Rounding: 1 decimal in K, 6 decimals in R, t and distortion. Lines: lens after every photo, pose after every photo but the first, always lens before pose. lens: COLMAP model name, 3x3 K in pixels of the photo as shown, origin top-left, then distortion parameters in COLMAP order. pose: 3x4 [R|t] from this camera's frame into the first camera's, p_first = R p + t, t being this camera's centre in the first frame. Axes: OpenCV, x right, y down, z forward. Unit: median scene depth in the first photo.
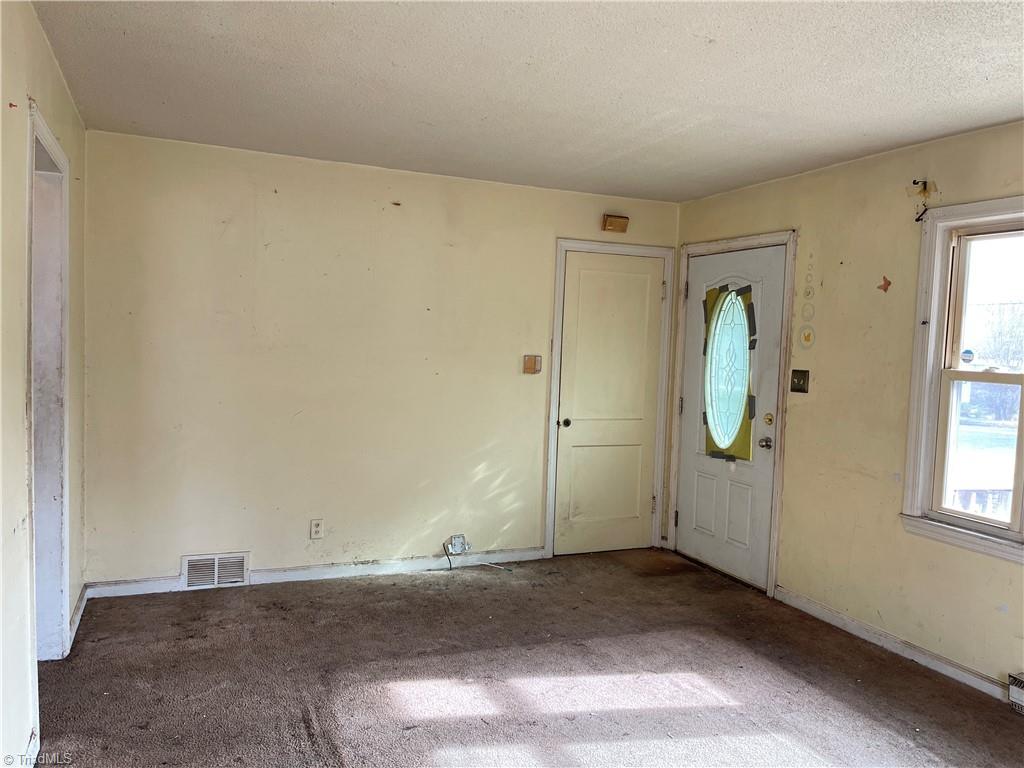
lens RADIAL K [[784.7, 0, 512.0], [0, 784.7, 384.0], [0, 0, 1]] dist [0.060300, -0.106247]
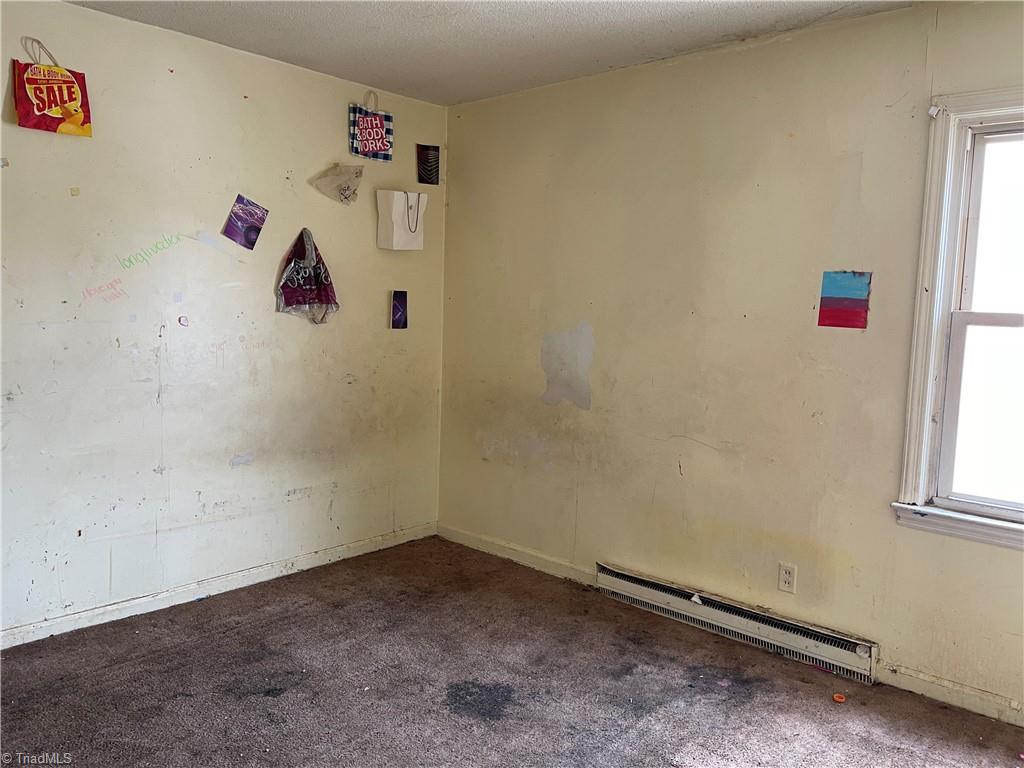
lens RADIAL K [[784.7, 0, 512.0], [0, 784.7, 384.0], [0, 0, 1]] dist [0.060300, -0.106247]
pose [[0.892674, -0.067034, 0.445690, -0.173646], [0.036977, 0.996437, 0.075806, -0.023324], [-0.449183, -0.051190, 0.891972, 0.517396]]
